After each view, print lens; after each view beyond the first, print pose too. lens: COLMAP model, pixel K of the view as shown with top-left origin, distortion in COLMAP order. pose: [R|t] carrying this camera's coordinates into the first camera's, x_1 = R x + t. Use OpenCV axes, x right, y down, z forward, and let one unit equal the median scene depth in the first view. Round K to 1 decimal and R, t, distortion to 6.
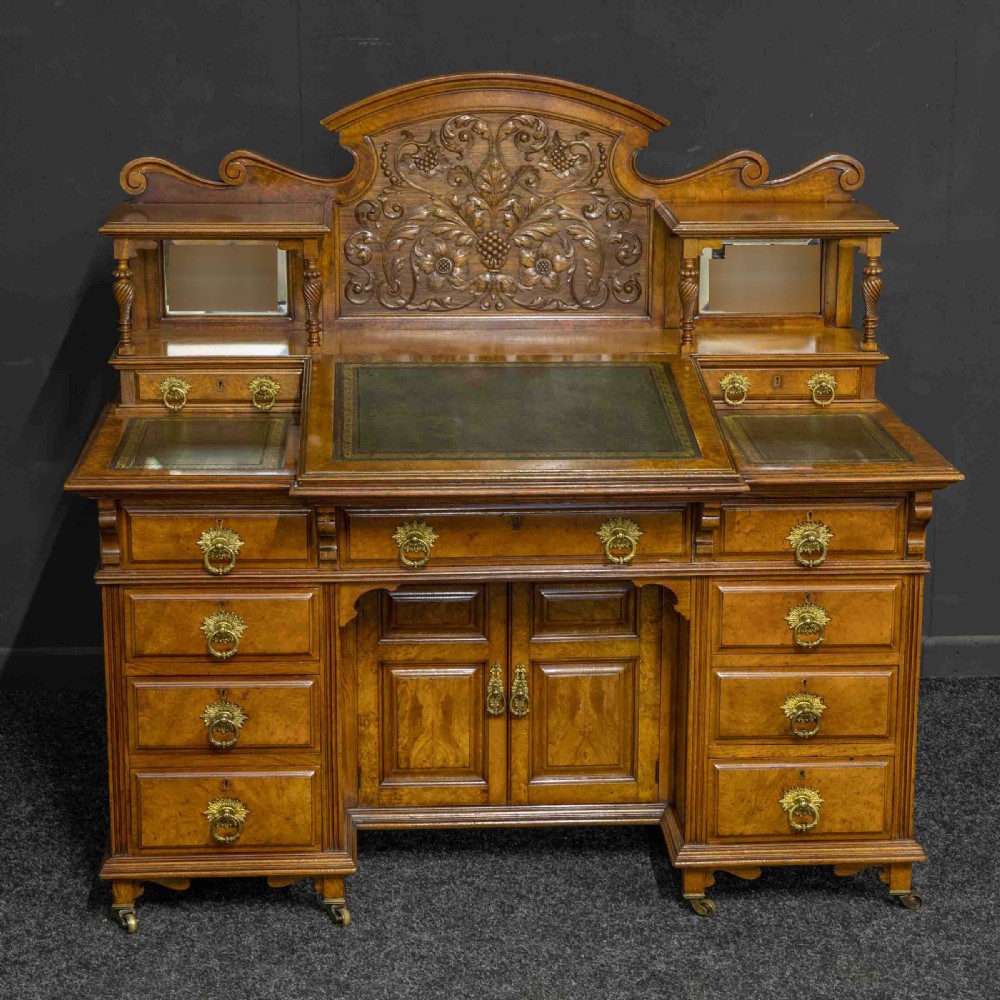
lens RADIAL K [[2497.1, 0, 484.5], [0, 2497.1, 501.7], [0, 0, 1]] dist [0.160073, 0.000000]
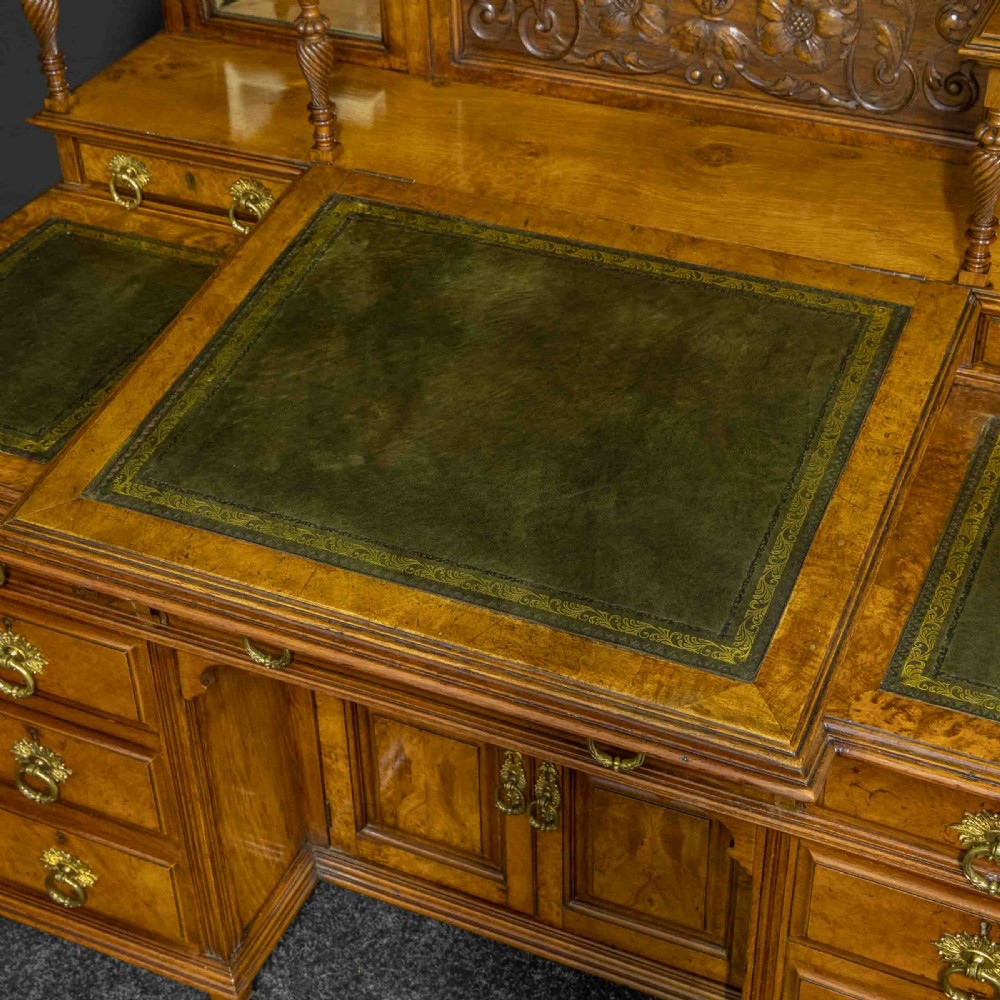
lens RADIAL K [[1775.6, 0, 496.2], [0, 1775.6, 501.5], [0, 0, 1]] dist [0.038620, 0.000000]
pose [[0.890532, 0.255638, -0.376300, 0.151242], [-0.091159, 0.910678, 0.402933, -0.165402], [0.445693, -0.324521, 0.834292, 0.682725]]
